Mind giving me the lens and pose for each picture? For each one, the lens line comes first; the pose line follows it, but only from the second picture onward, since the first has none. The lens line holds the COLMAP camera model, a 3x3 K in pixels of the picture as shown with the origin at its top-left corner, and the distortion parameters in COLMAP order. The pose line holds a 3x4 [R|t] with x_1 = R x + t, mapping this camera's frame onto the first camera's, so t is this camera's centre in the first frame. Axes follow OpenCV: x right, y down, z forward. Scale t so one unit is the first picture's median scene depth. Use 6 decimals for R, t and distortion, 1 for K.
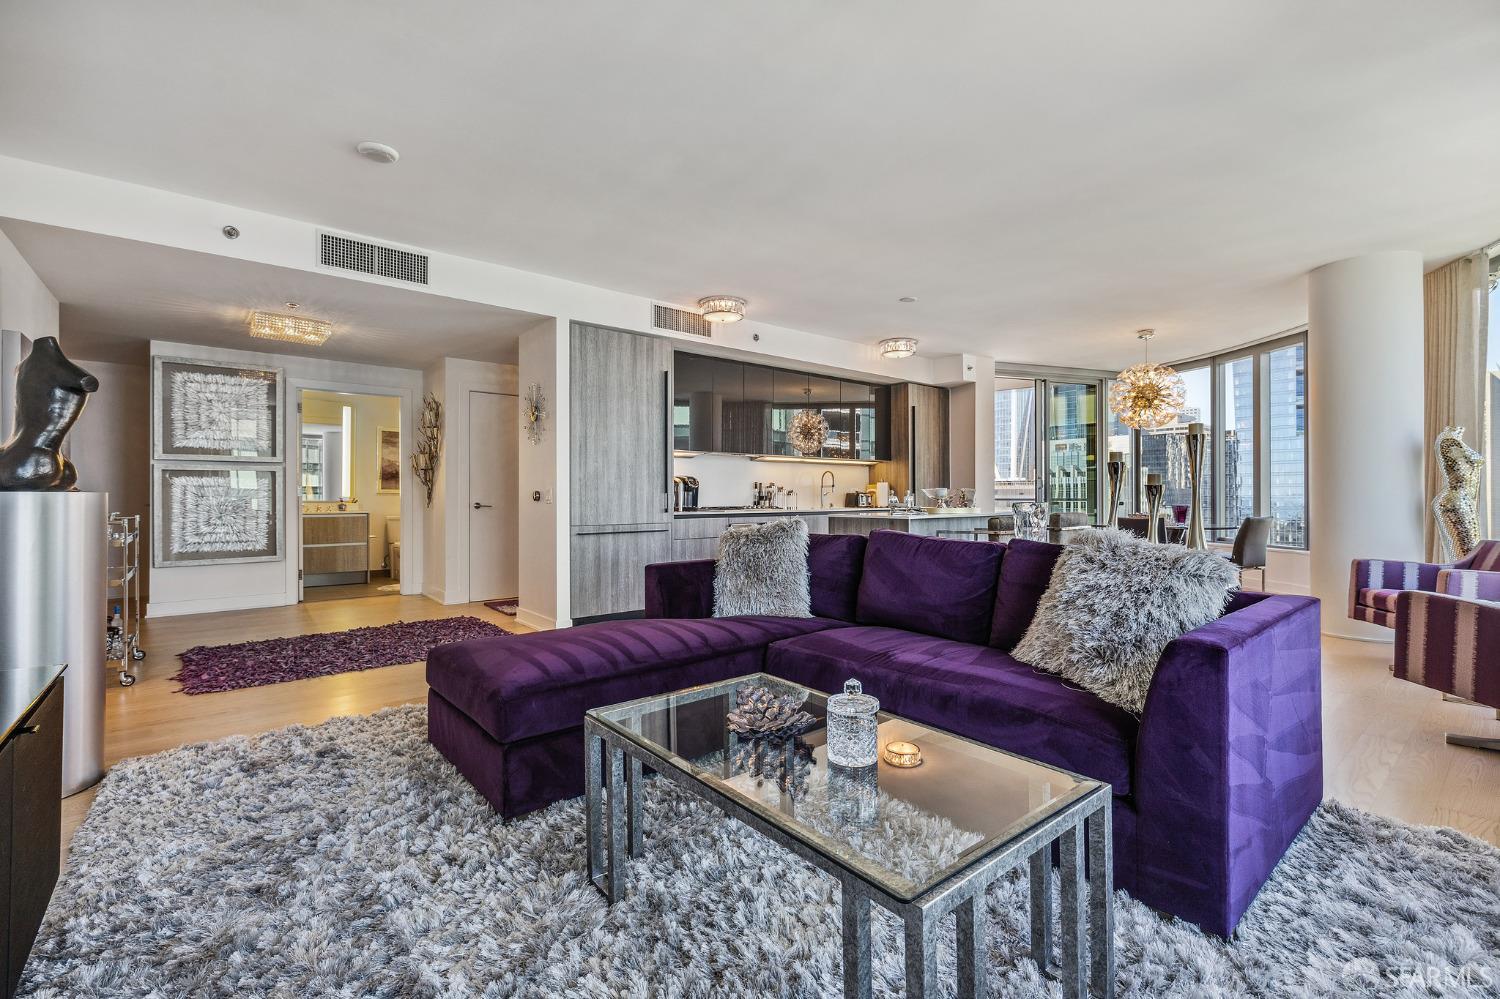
lens RADIAL K [[646.9, 0, 751.1], [0, 646.9, 496.8], [0, 0, 1]] dist [-0.001149, -0.000031]
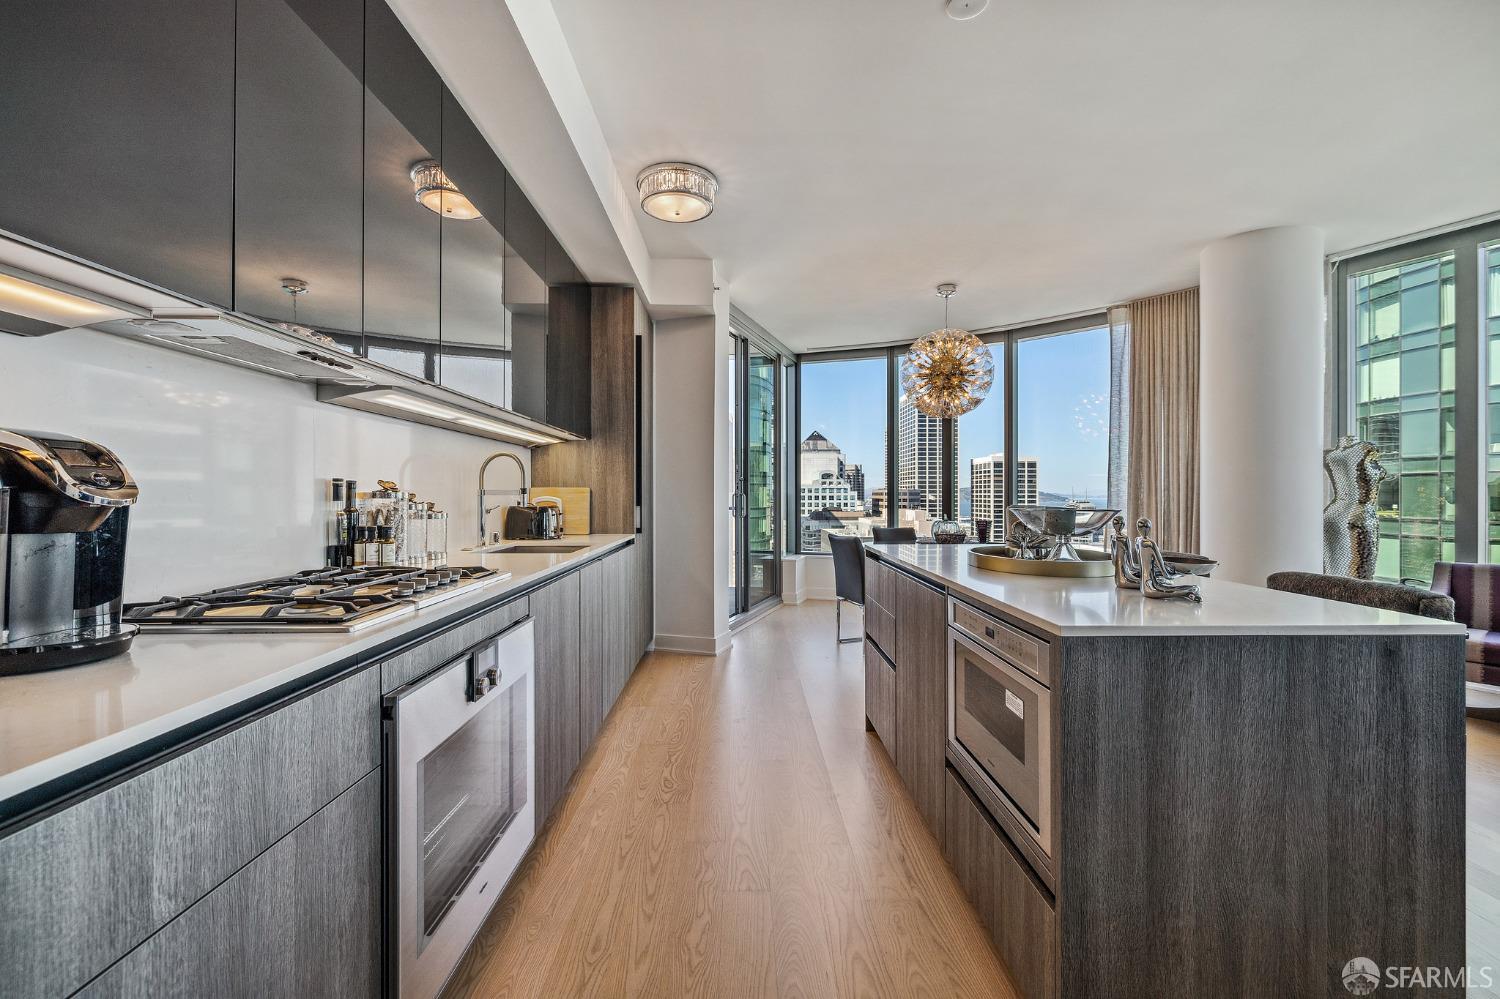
lens RADIAL K [[646.9, 0, 751.3], [0, 646.9, 496.8], [0, 0, 1]] dist [-0.001149, -0.000031]
pose [[0.634097, -0.002446, 0.773250, -0.127546], [0.005085, 0.999987, -0.001006, -0.017042], [-0.773237, 0.004570, 0.634101, 0.873050]]
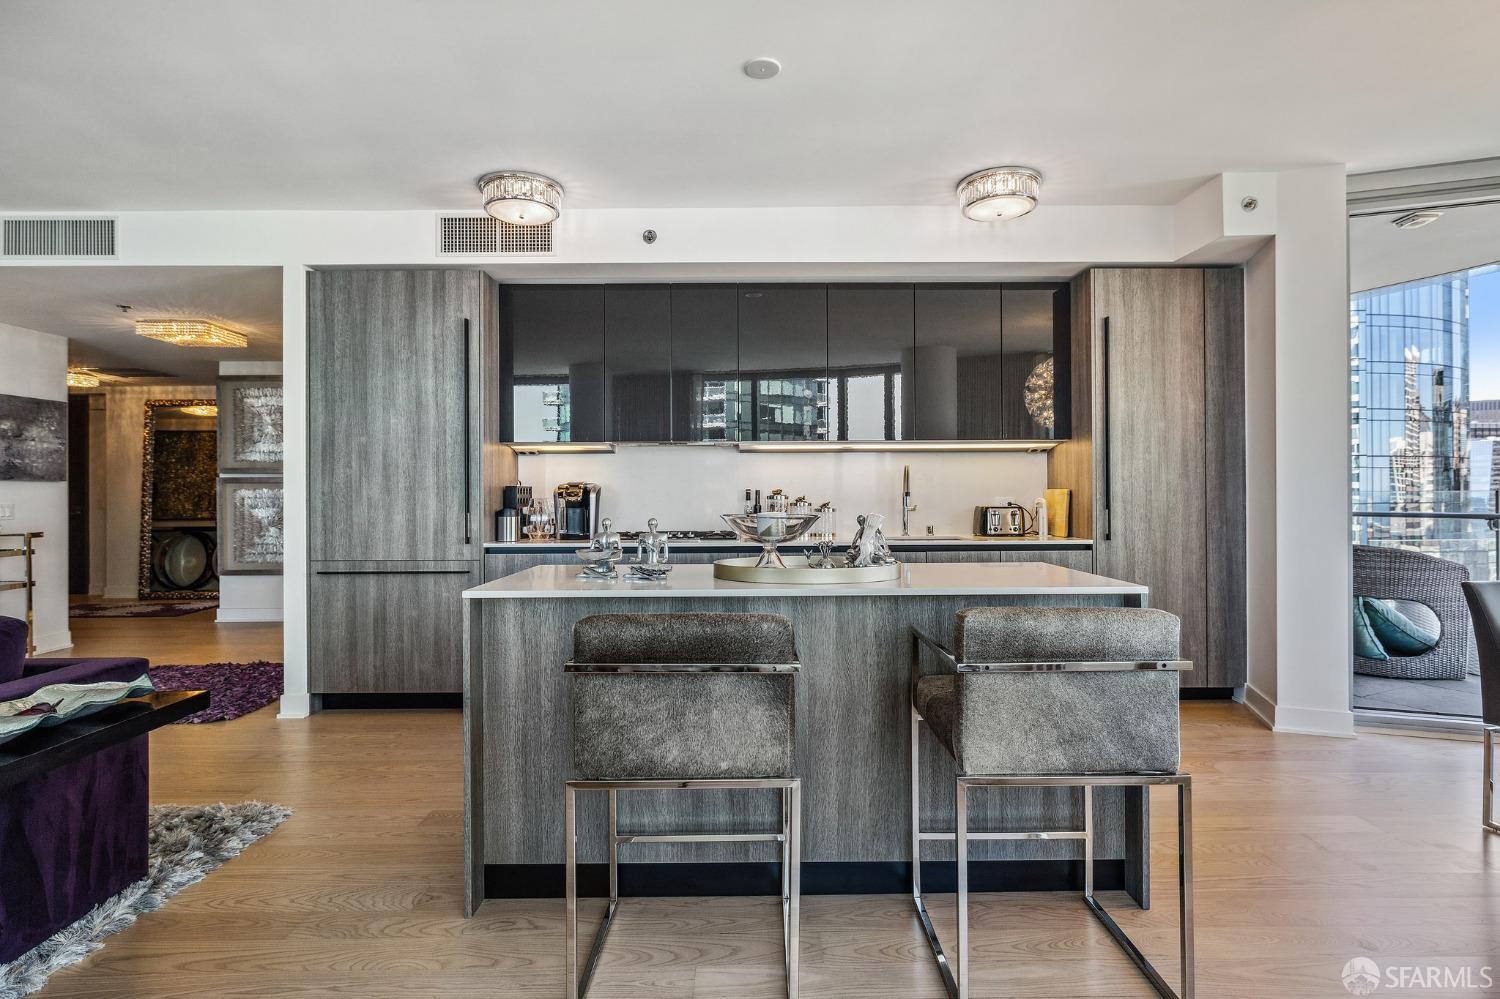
lens RADIAL K [[798.8, 0, 756.2], [0, 798.8, 495.5], [0, 0, 1]] dist [-0.004923, 0.000737]
pose [[0.771562, 0.001585, -0.636153, 0.602908], [0.001817, 0.999987, 0.004695, -0.026794], [0.636152, -0.004778, 0.771549, 0.600727]]
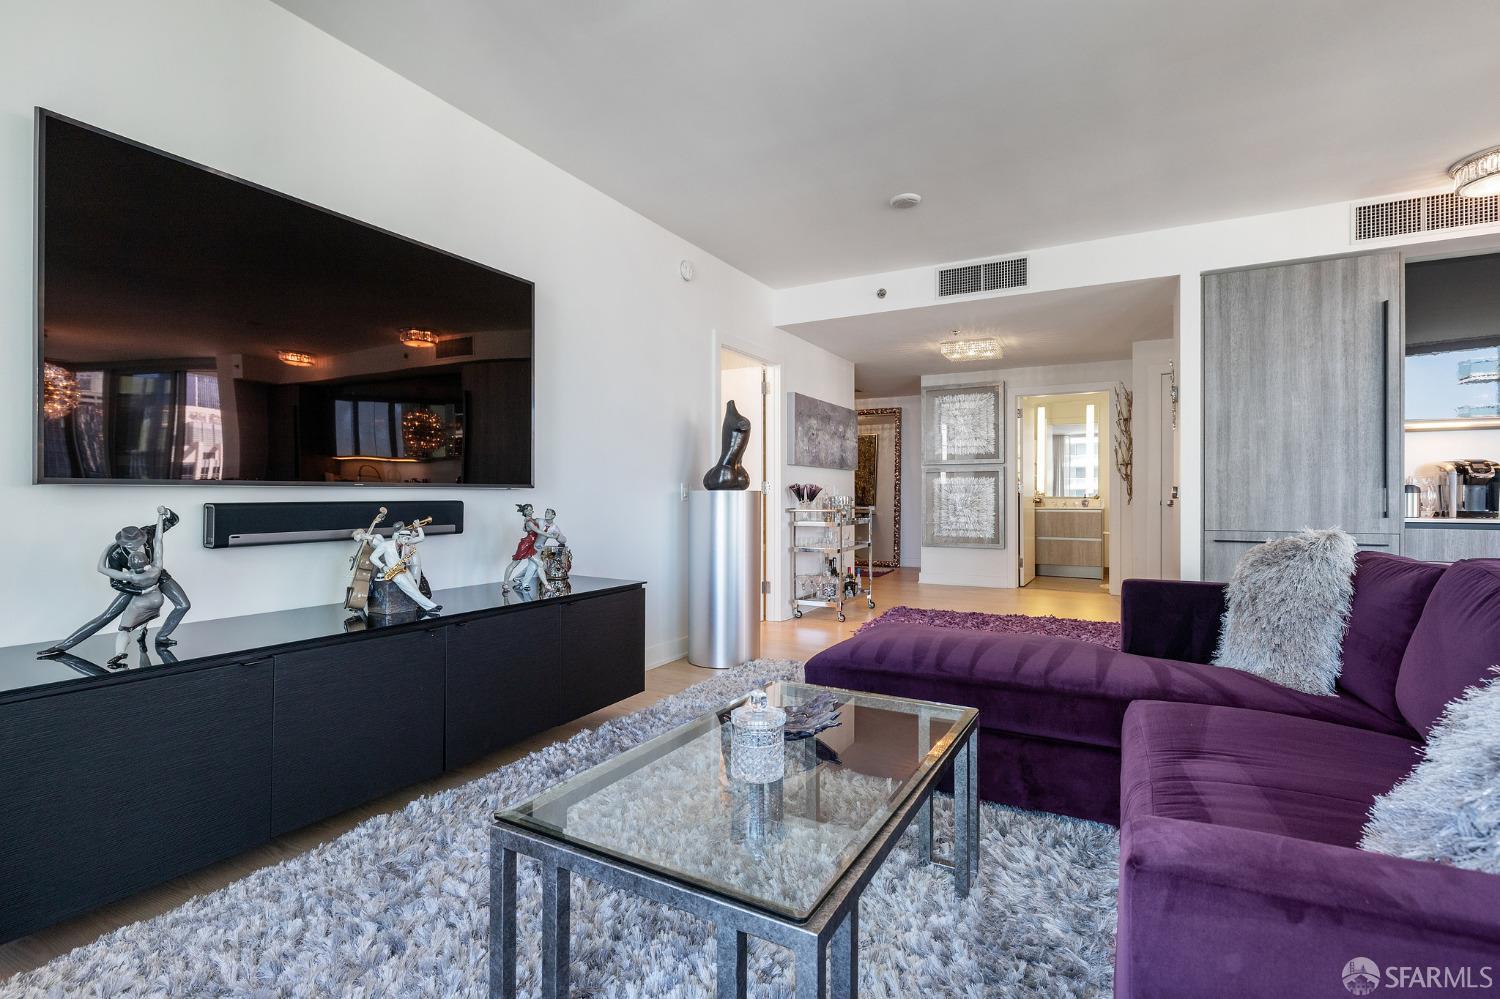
lens RADIAL K [[686.3, 0, 756.8], [0, 686.3, 492.4], [0, 0, 1]] dist [-0.012426, 0.004309]
pose [[0.378643, 0.000142, -0.925543, 0.274030], [-0.000911, 1.000000, -0.000219, -0.000712], [0.925542, 0.000926, 0.378643, 0.159229]]
